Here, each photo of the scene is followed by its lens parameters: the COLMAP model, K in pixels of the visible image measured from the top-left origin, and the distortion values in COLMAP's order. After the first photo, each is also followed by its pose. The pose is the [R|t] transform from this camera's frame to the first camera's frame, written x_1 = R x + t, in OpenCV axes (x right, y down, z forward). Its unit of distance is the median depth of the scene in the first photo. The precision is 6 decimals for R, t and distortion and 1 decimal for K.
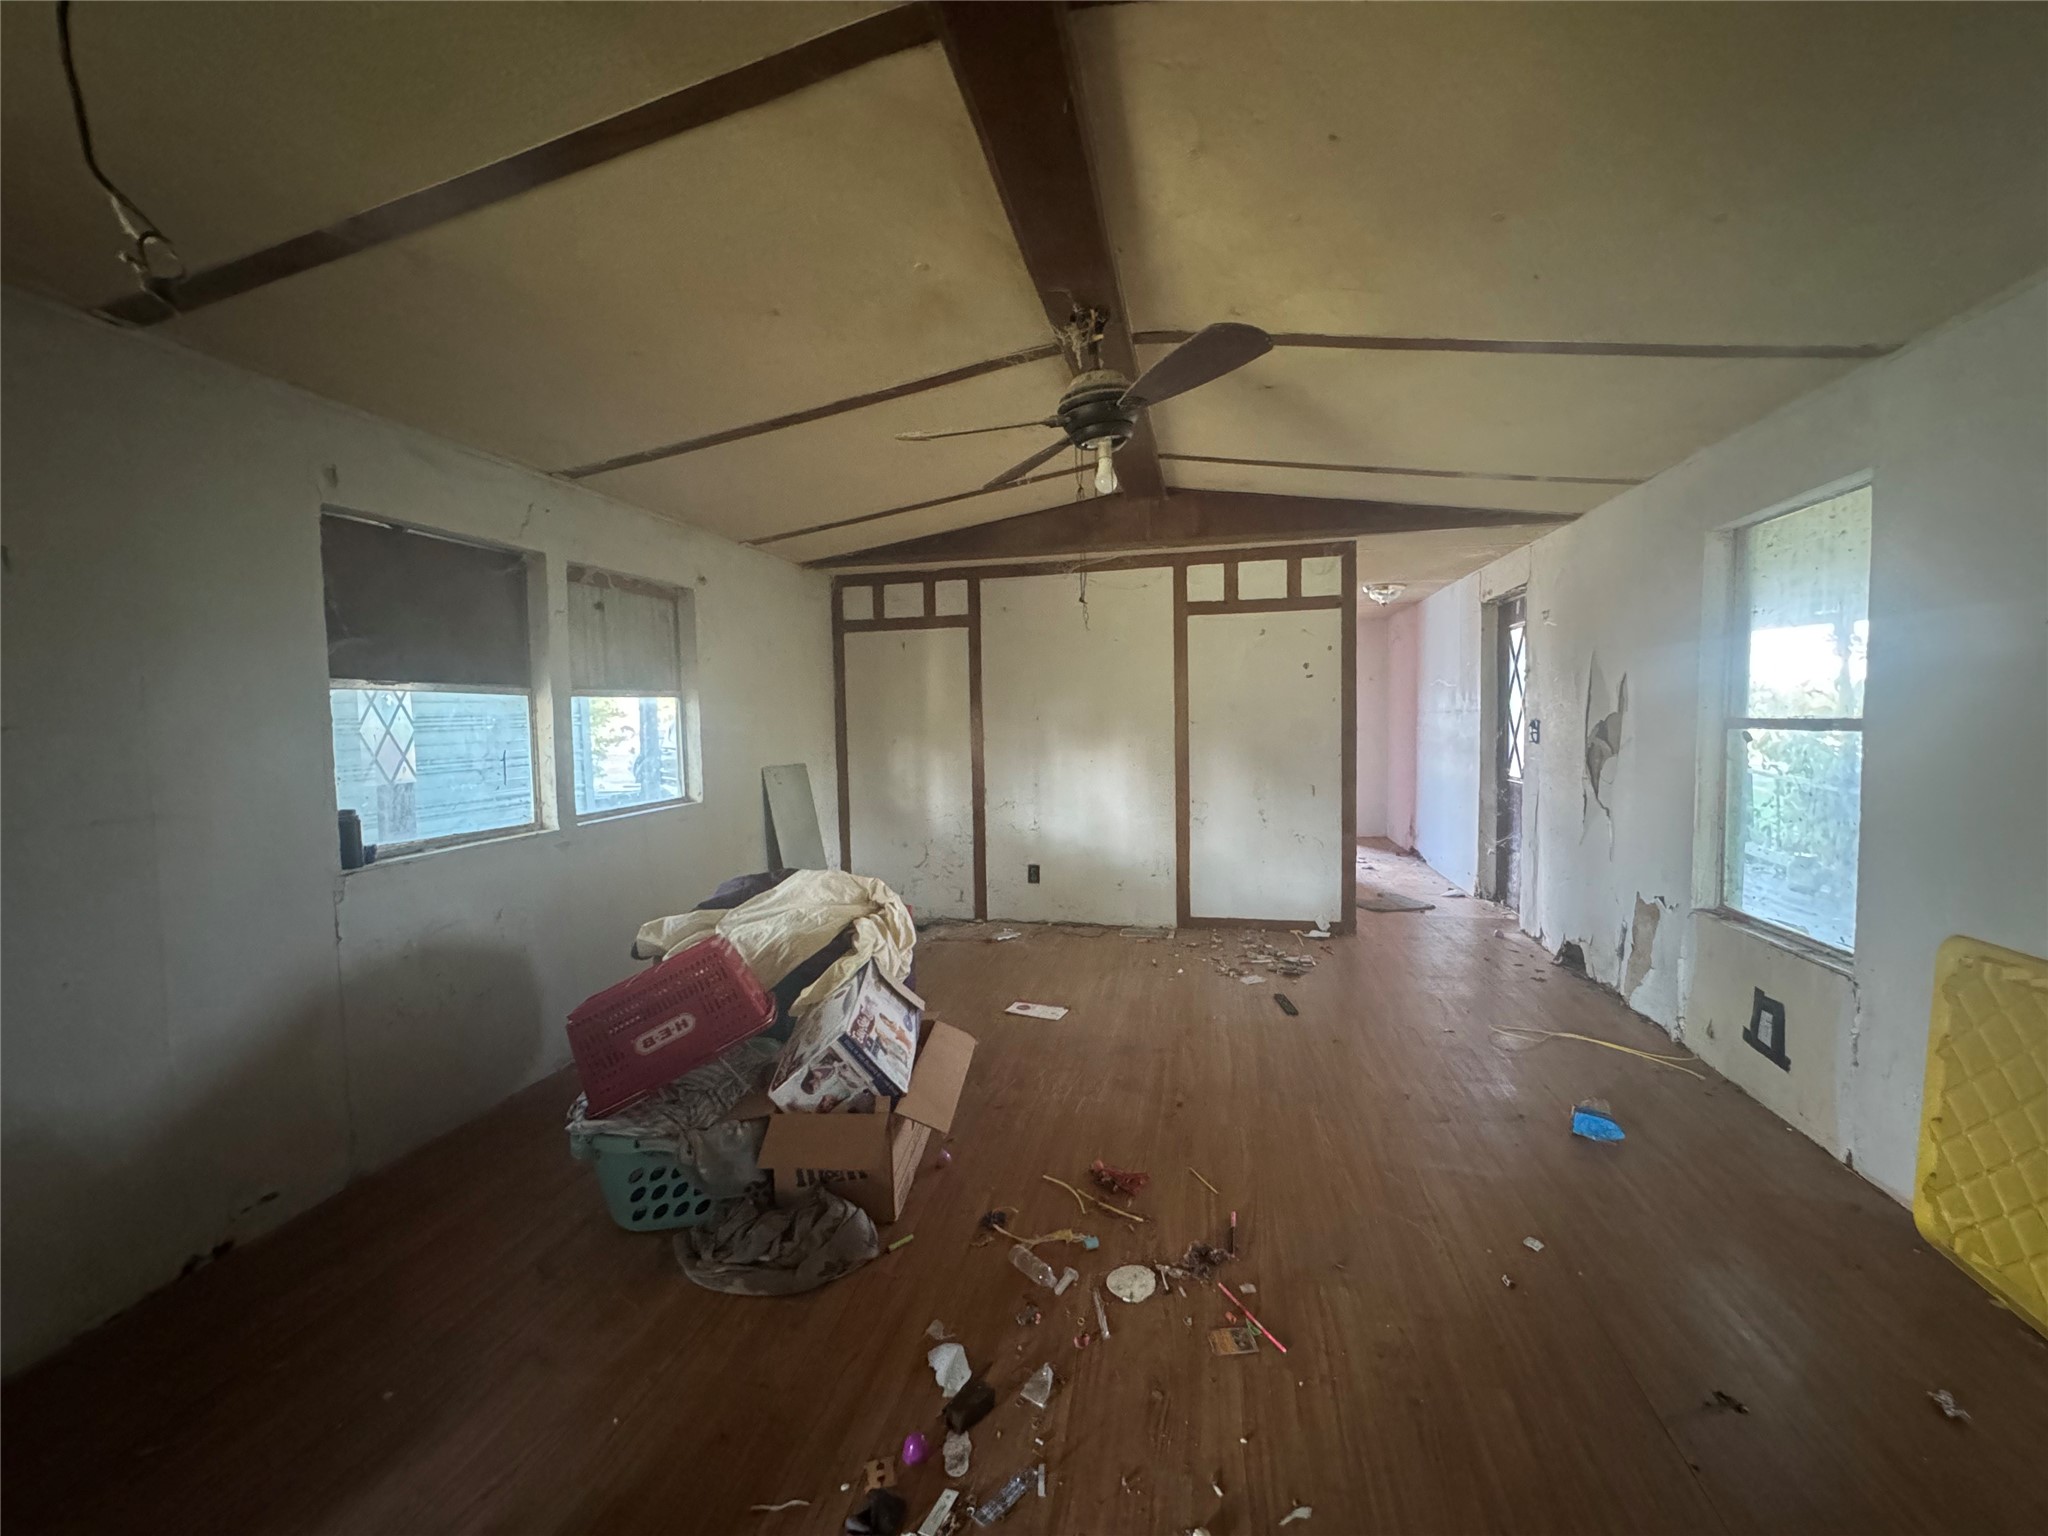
lens RADIAL K [[818.7, 0, 1023.0], [0, 818.7, 769.2], [0, 0, 1]] dist [-0.000358, -0.000446]
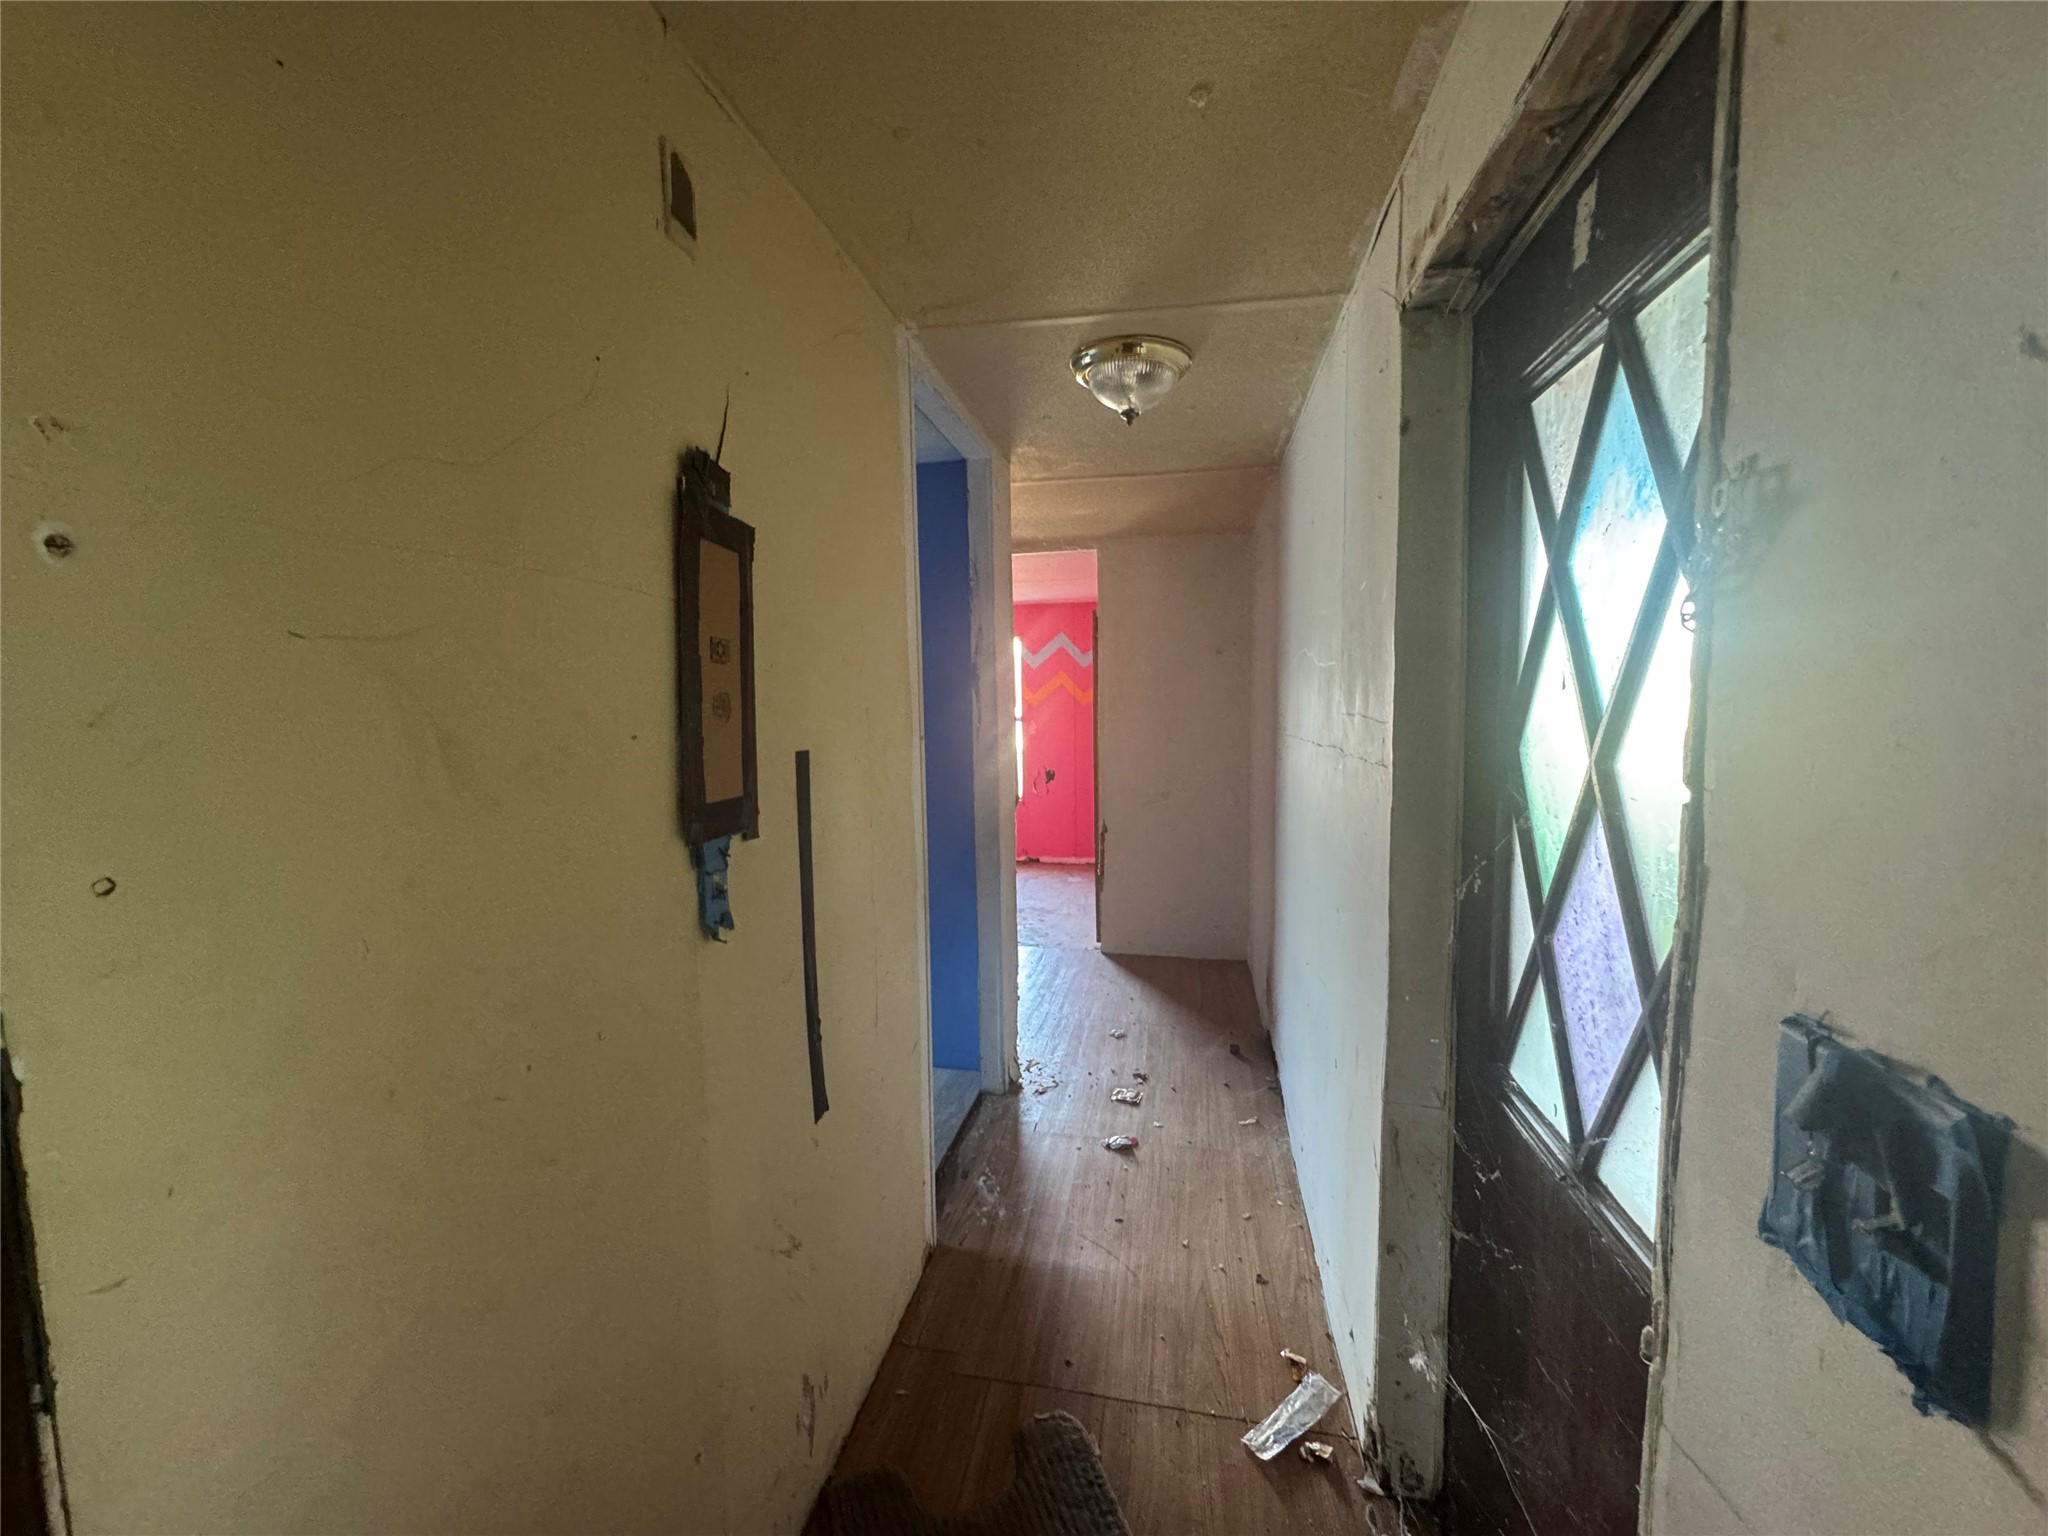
lens RADIAL K [[818.7, 0, 1023.0], [0, 818.7, 769.2], [0, 0, 1]] dist [-0.000358, -0.000446]
pose [[0.999800, 0.008633, 0.018051, 0.613818], [-0.009166, 0.999517, 0.029696, -0.106304], [-0.017786, -0.029855, 0.999396, 1.050759]]
